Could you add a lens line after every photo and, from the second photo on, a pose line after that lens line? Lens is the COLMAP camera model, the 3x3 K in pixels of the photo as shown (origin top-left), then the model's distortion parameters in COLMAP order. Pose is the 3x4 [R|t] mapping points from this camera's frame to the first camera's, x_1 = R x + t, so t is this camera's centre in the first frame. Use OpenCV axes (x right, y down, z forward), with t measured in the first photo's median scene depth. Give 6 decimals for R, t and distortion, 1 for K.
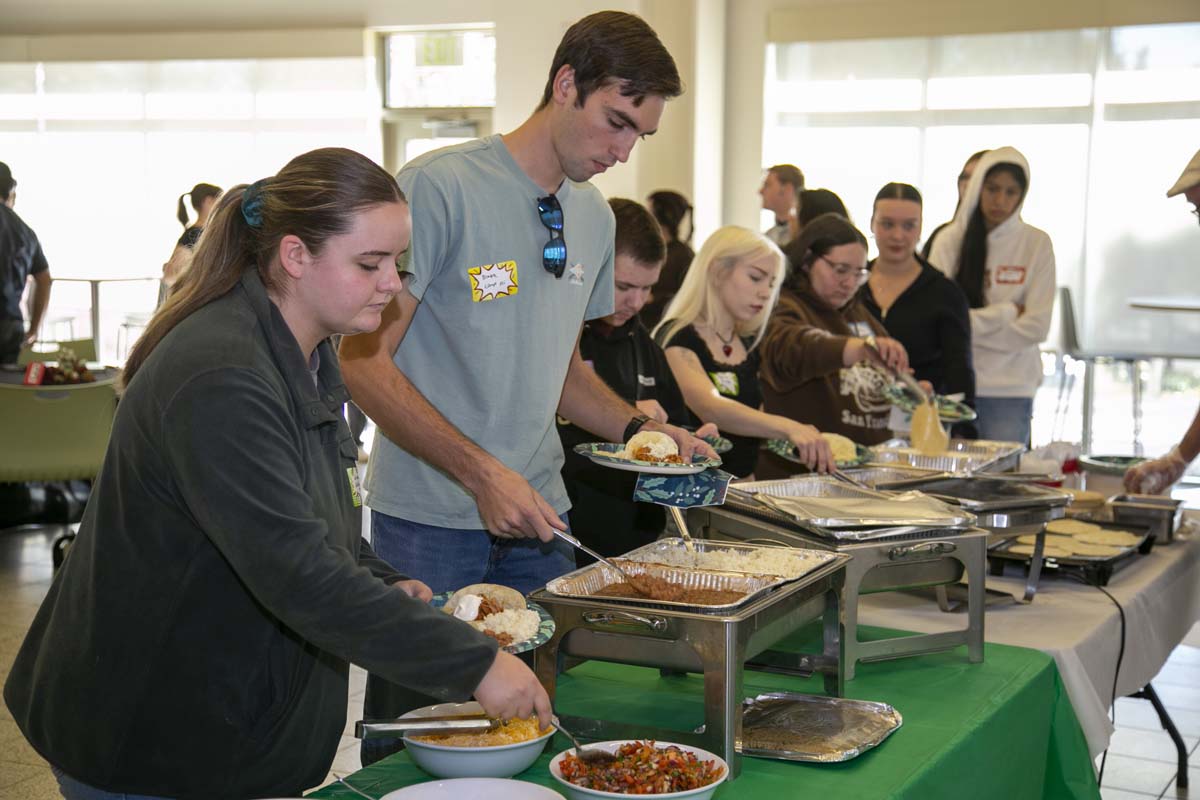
lens RADIAL K [[1927.4, 0, 598.8], [0, 1927.4, 429.7], [0, 0, 1]] dist [0.188768, 0.061259]
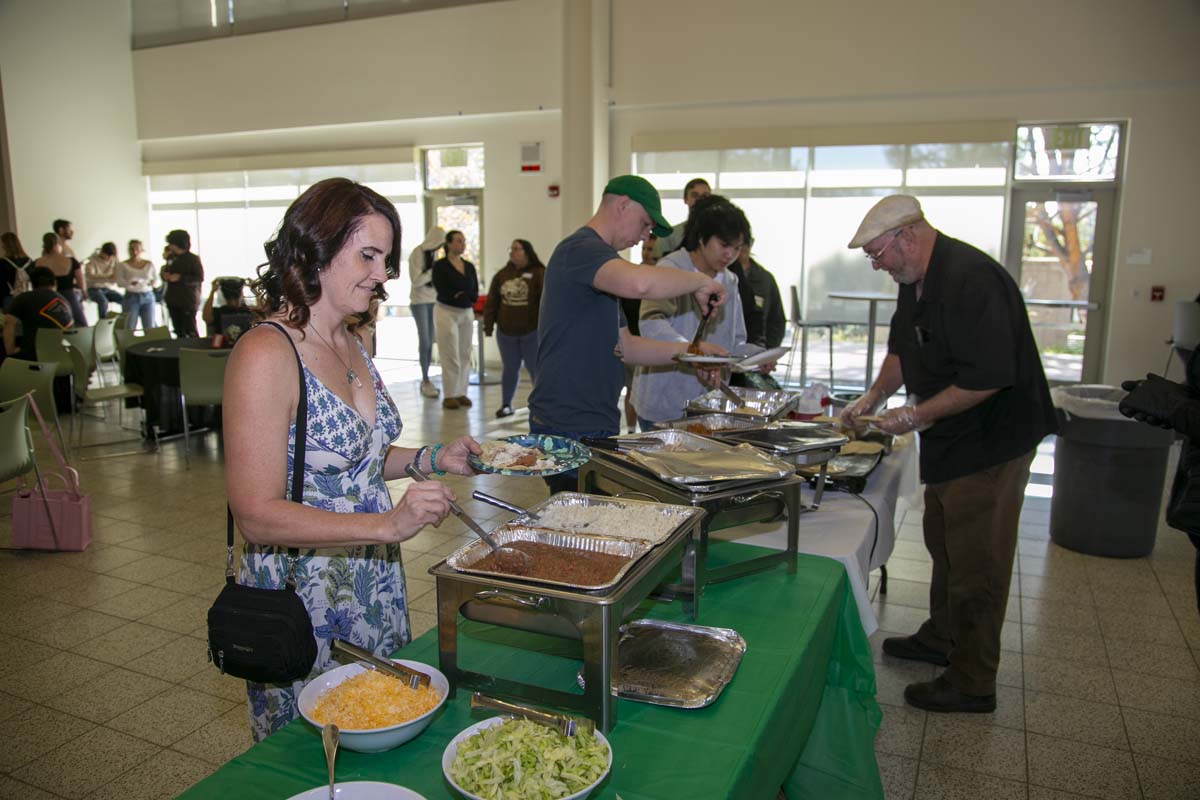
lens RADIAL K [[890.0, 0, 605.6], [0, 890.0, 416.4], [0, 0, 1]] dist [-0.103729, 0.072526]
pose [[0.998392, -0.013476, 0.055056, 0.015646], [0.009311, 0.997123, 0.075225, -0.016795], [-0.055912, -0.074591, 0.995646, 0.190491]]
